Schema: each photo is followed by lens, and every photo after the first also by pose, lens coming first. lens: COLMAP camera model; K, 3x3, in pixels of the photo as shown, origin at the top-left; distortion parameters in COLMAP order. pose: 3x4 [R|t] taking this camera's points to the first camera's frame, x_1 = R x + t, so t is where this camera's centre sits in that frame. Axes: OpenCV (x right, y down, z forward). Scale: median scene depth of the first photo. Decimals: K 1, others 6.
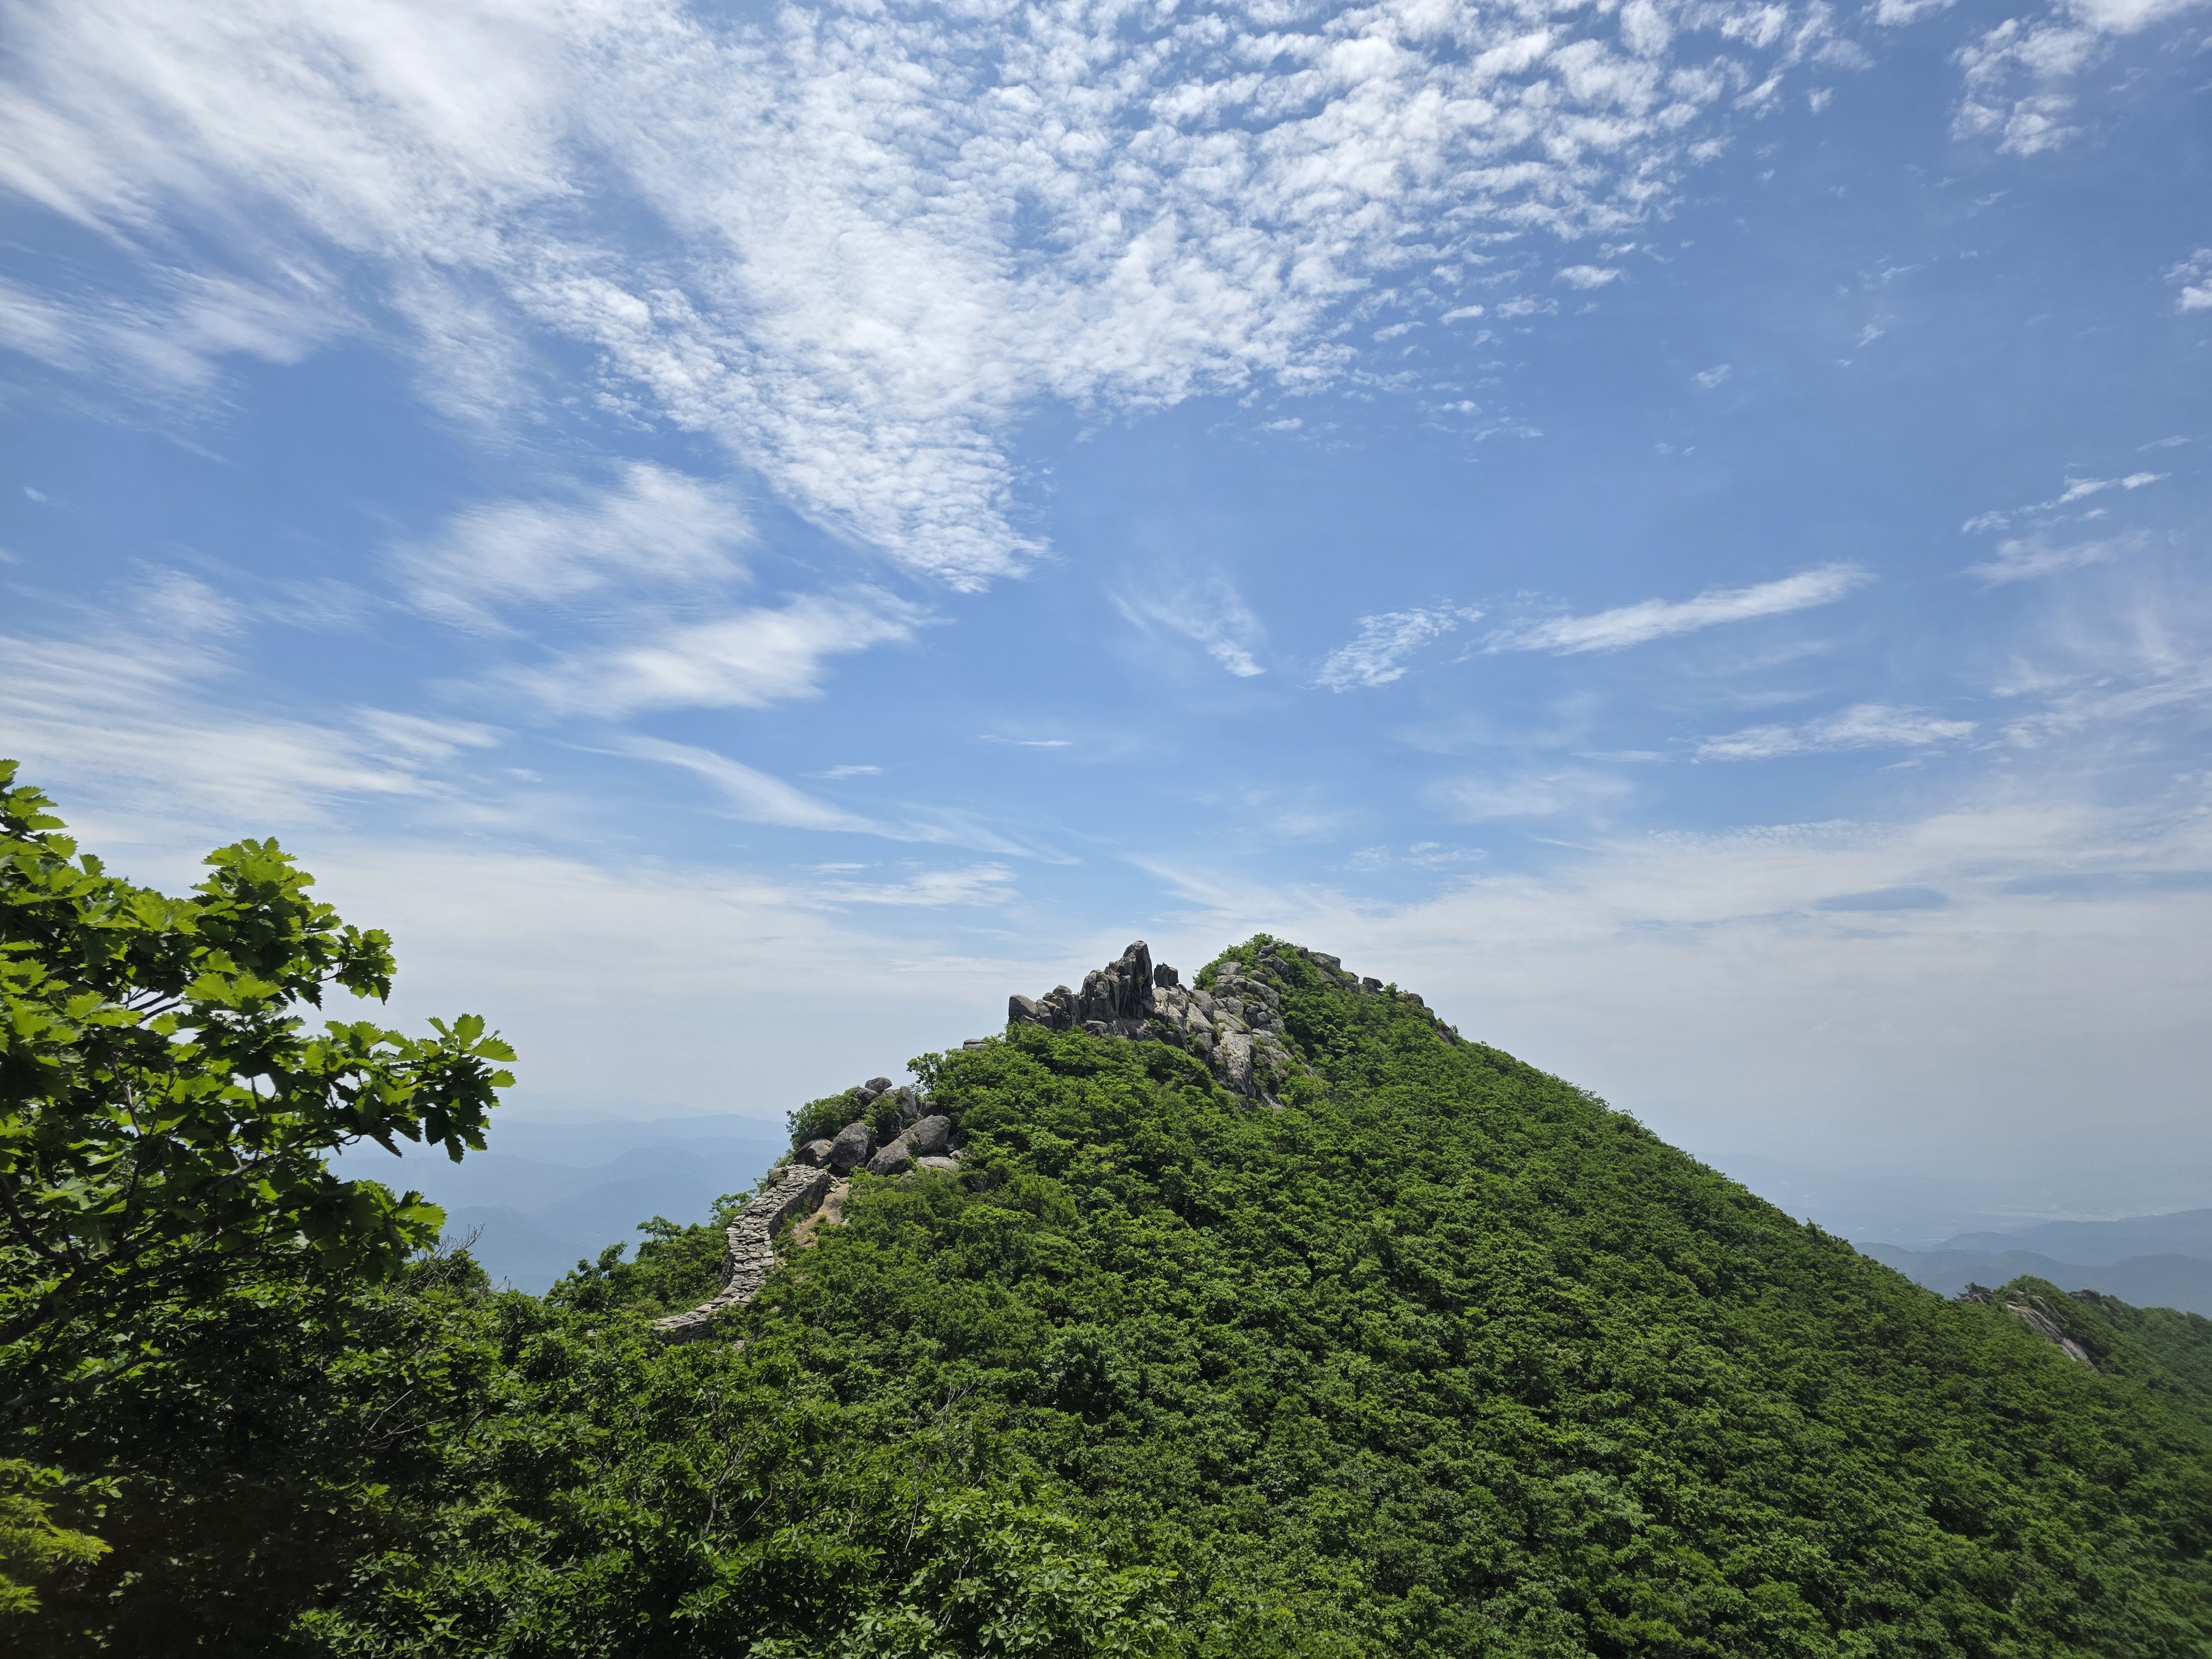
lens RADIAL K [[1493.5, 0, 1106.0], [0, 1493.5, 829.5], [0, 0, 1]] dist [0.000854, -0.000892]
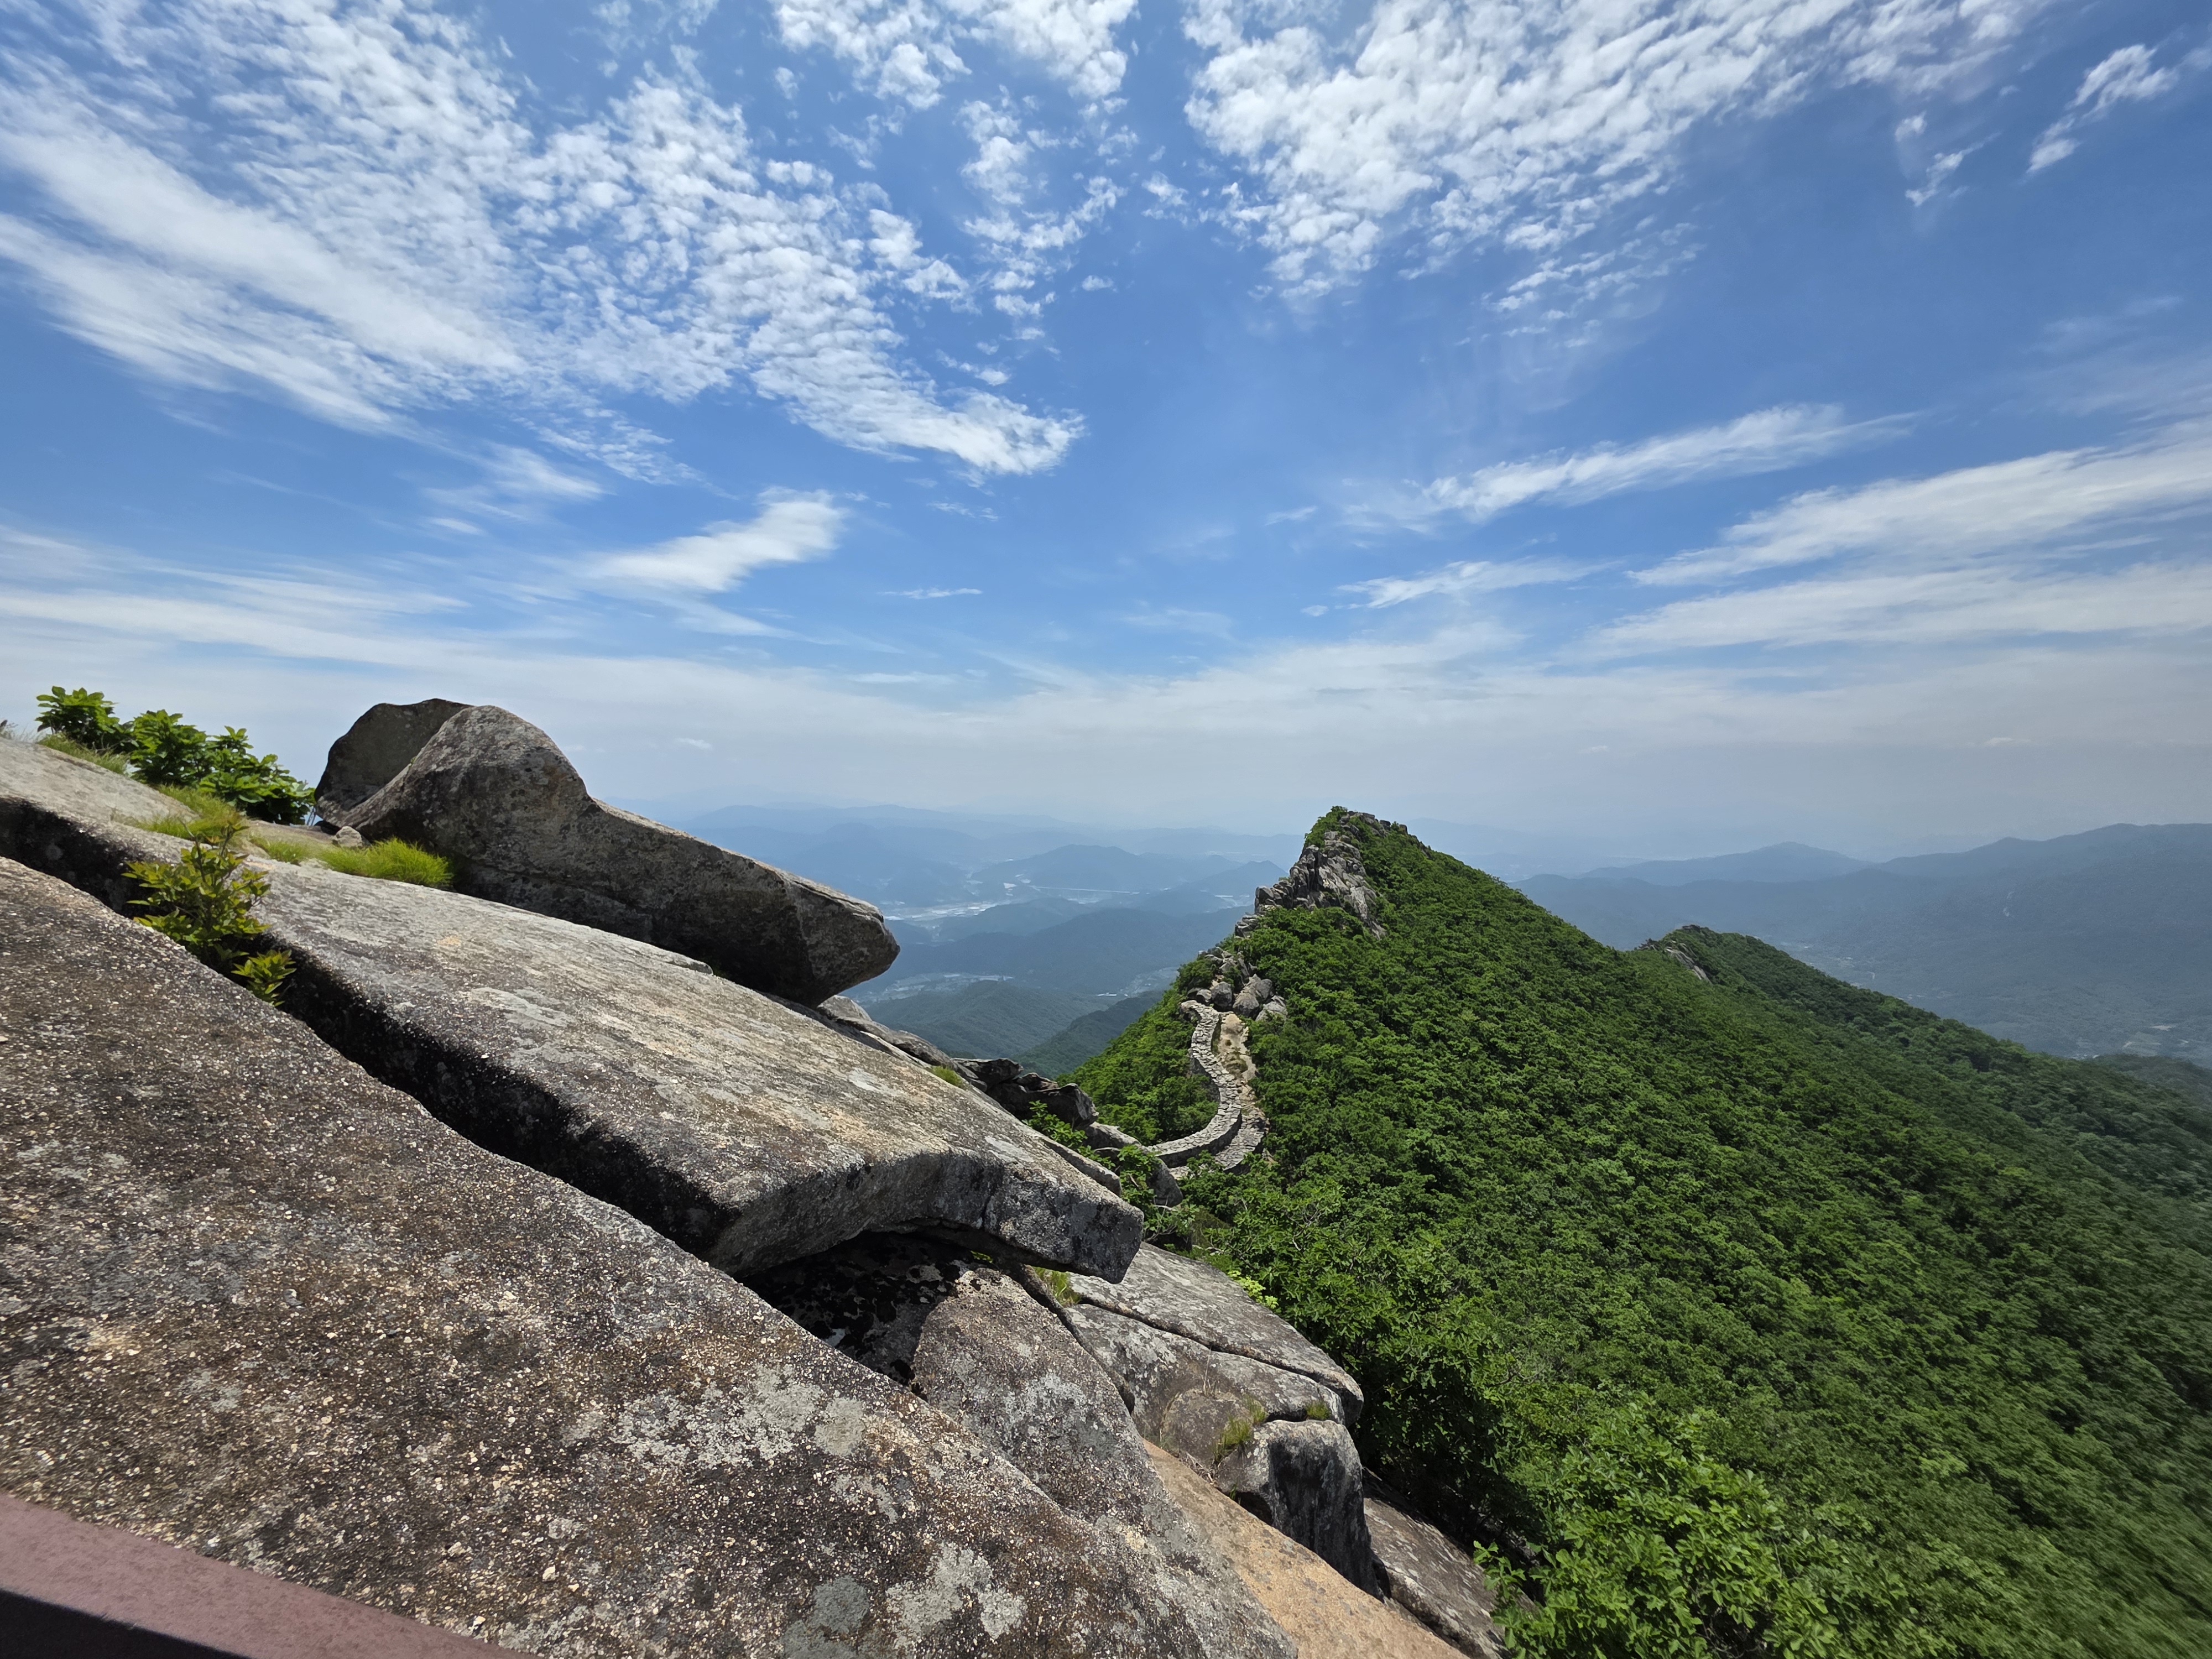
lens RADIAL K [[881.9, 0, 1106.0], [0, 881.9, 829.5], [0, 0, 1]] dist [0.010355, 0.000022]
pose [[0.999889, -0.009469, 0.011466, -0.216188], [0.006577, 0.973154, 0.230061, -0.174133], [-0.013336, -0.229960, 0.973109, -0.054534]]
